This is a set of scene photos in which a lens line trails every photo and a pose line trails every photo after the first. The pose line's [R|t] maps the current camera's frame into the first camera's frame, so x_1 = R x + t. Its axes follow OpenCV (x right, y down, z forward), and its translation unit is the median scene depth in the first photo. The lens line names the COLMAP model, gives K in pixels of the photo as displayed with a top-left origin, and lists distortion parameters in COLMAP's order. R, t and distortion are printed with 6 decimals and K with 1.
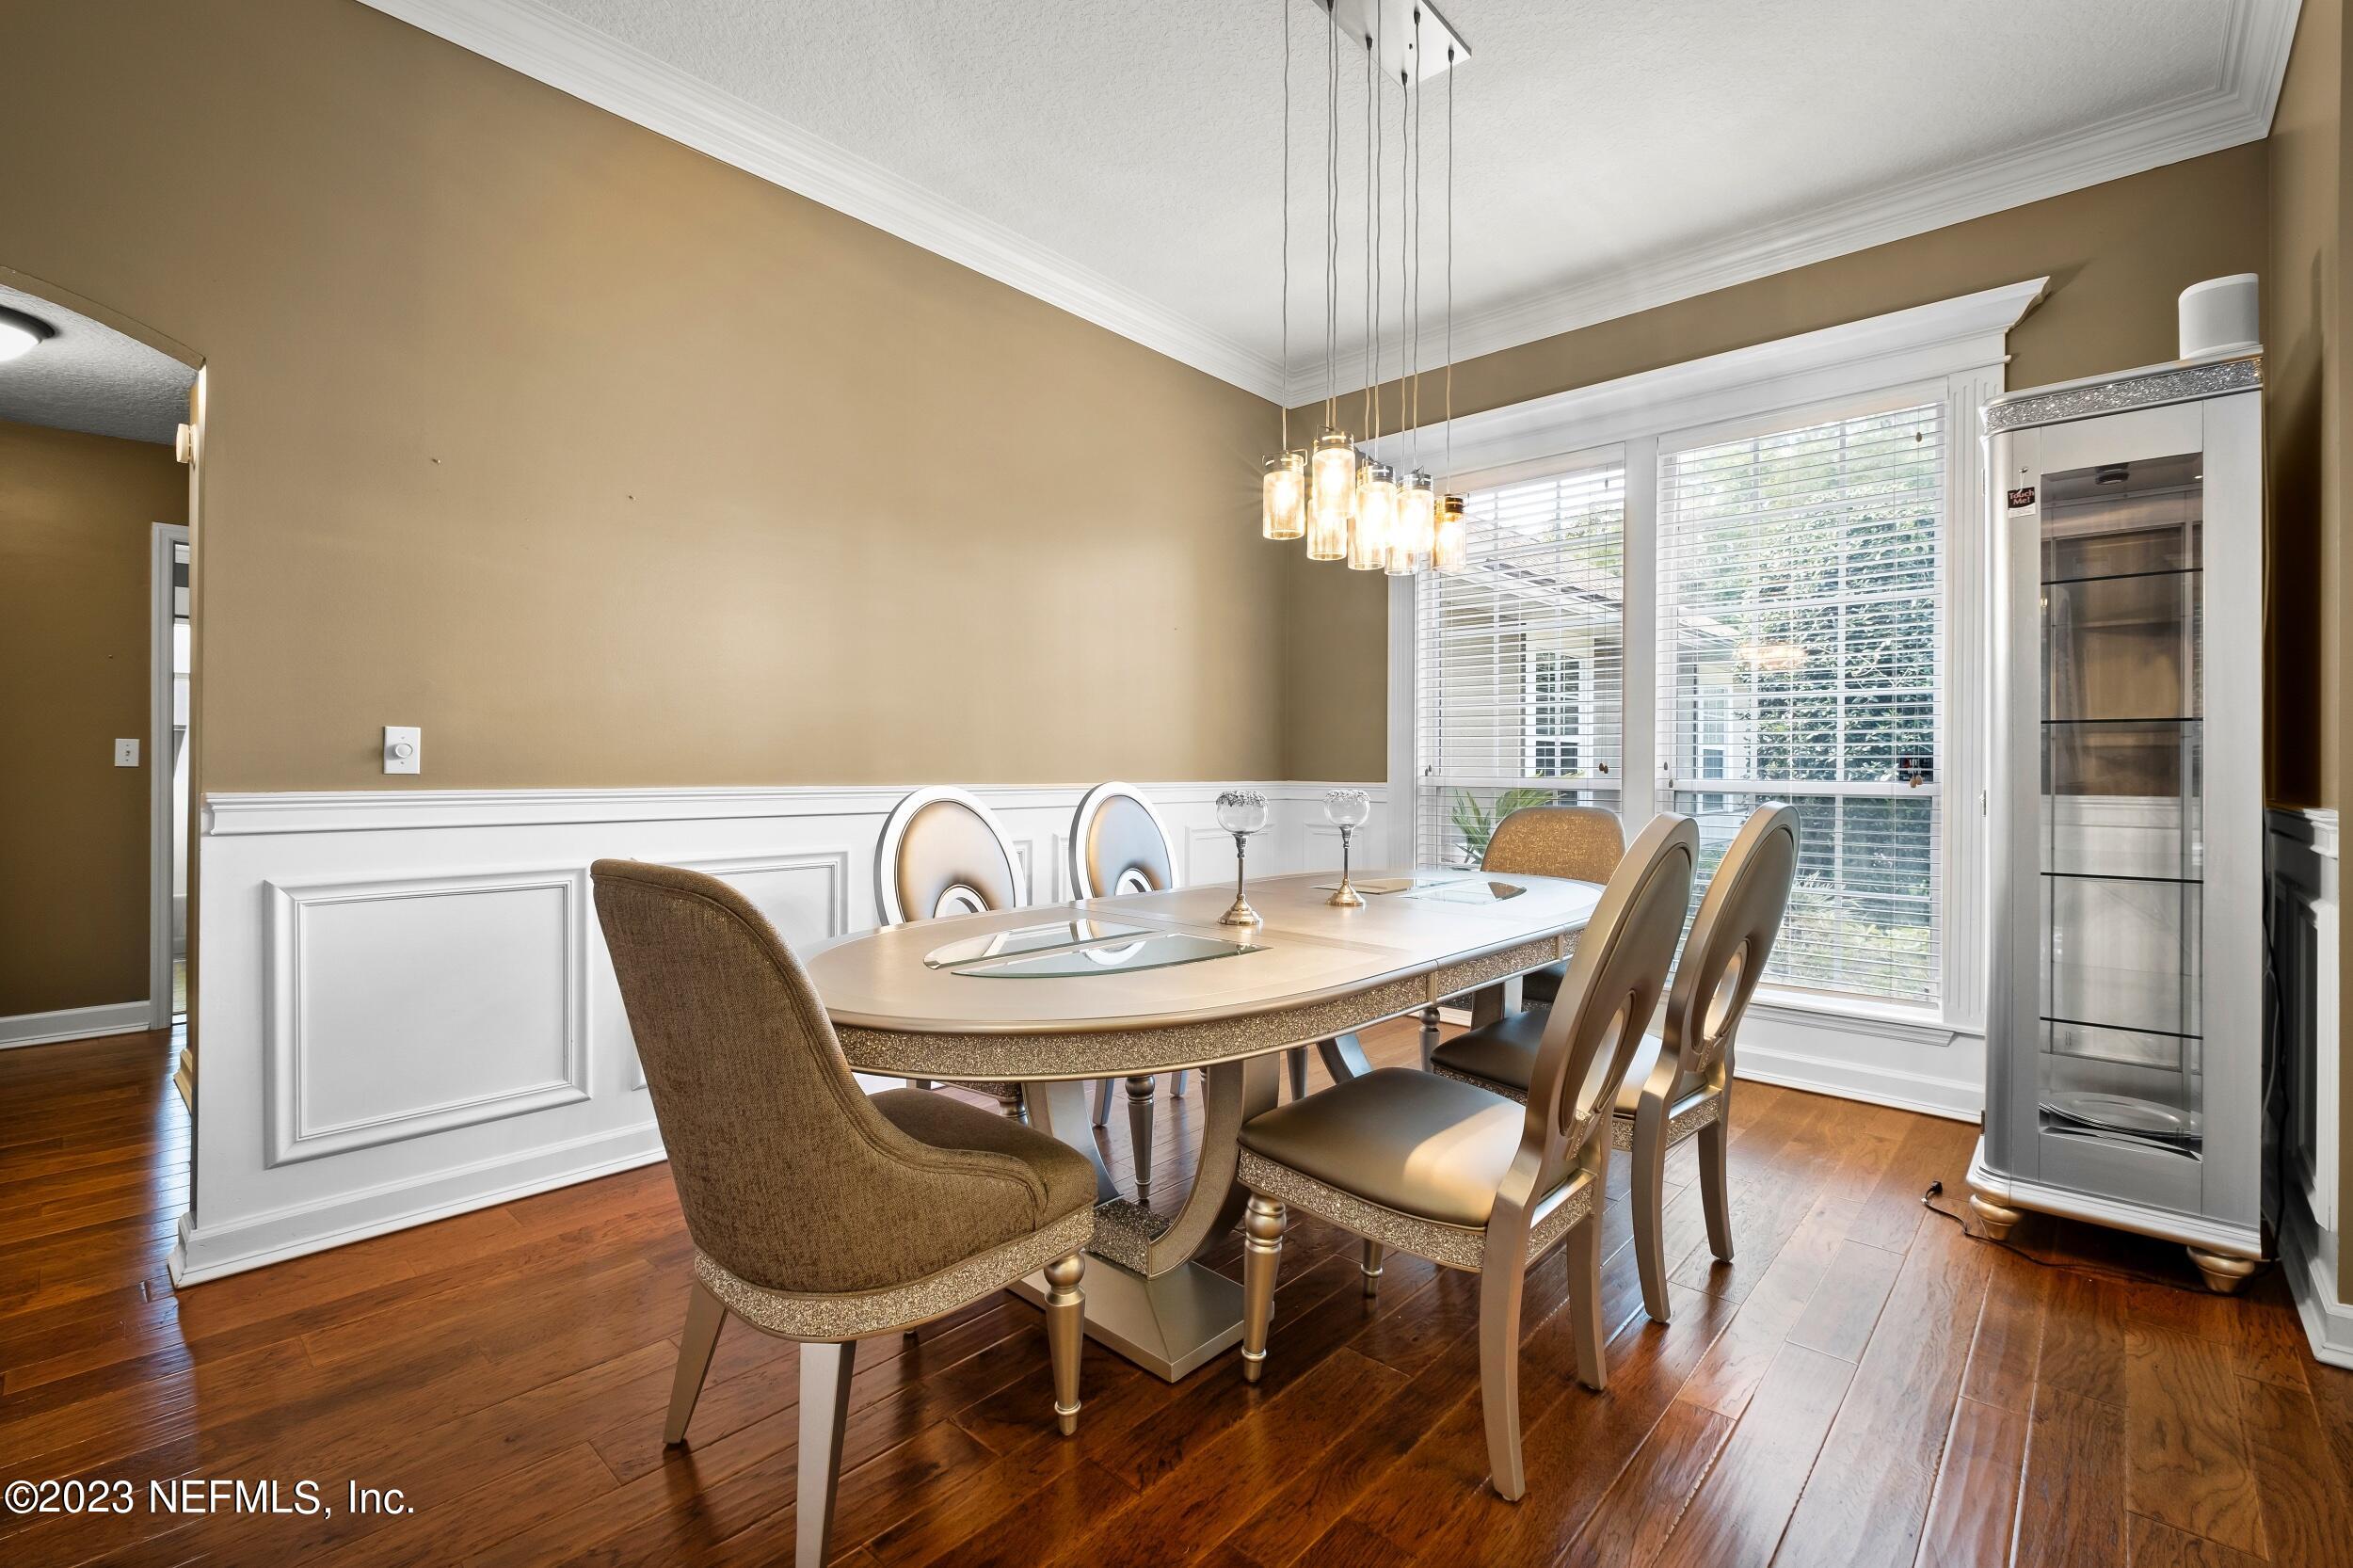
lens RADIAL K [[1021.8, 0, 1184.2], [0, 1021.8, 780.2], [0, 0, 1]] dist [-0.001025, -0.001609]
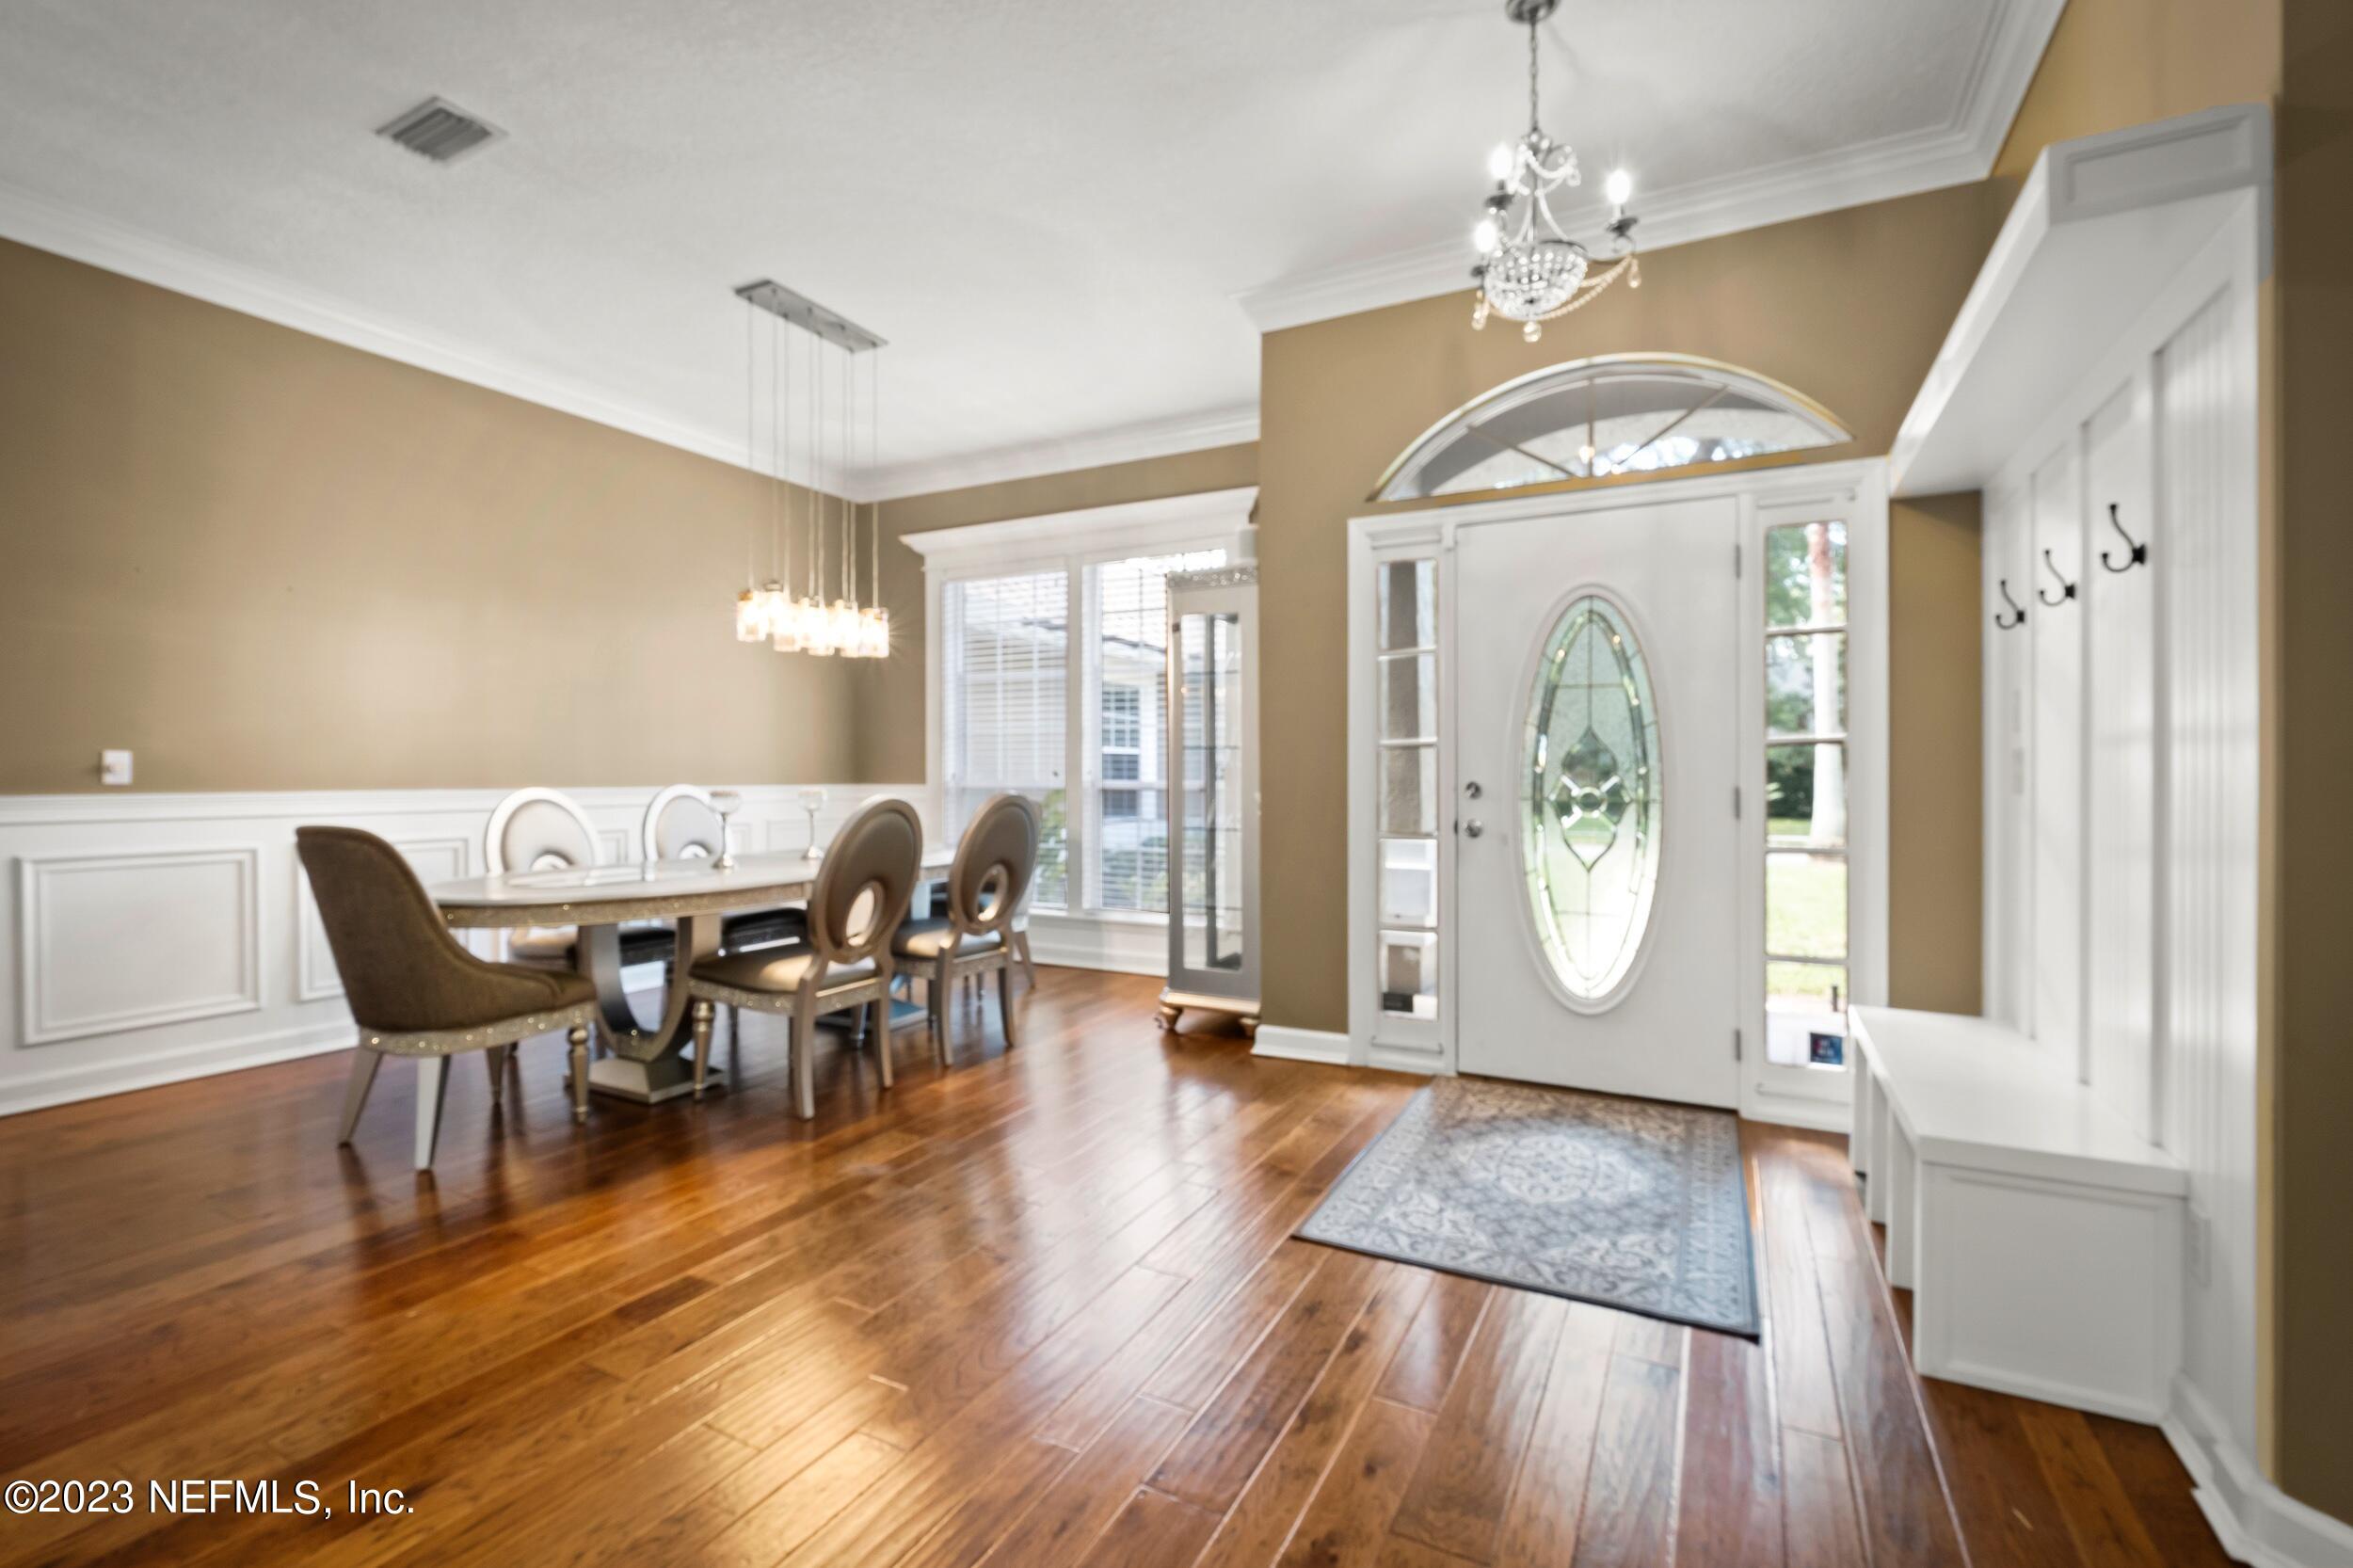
lens RADIAL K [[1021.8, 0, 1173.3], [0, 1021.8, 769.7], [0, 0, 1]] dist [-0.001025, -0.001609]
pose [[0.968490, -0.007153, 0.248948, 0.339956], [0.011296, 0.999820, -0.015215, 0.013154], [-0.248795, 0.017548, 0.968397, -0.794549]]
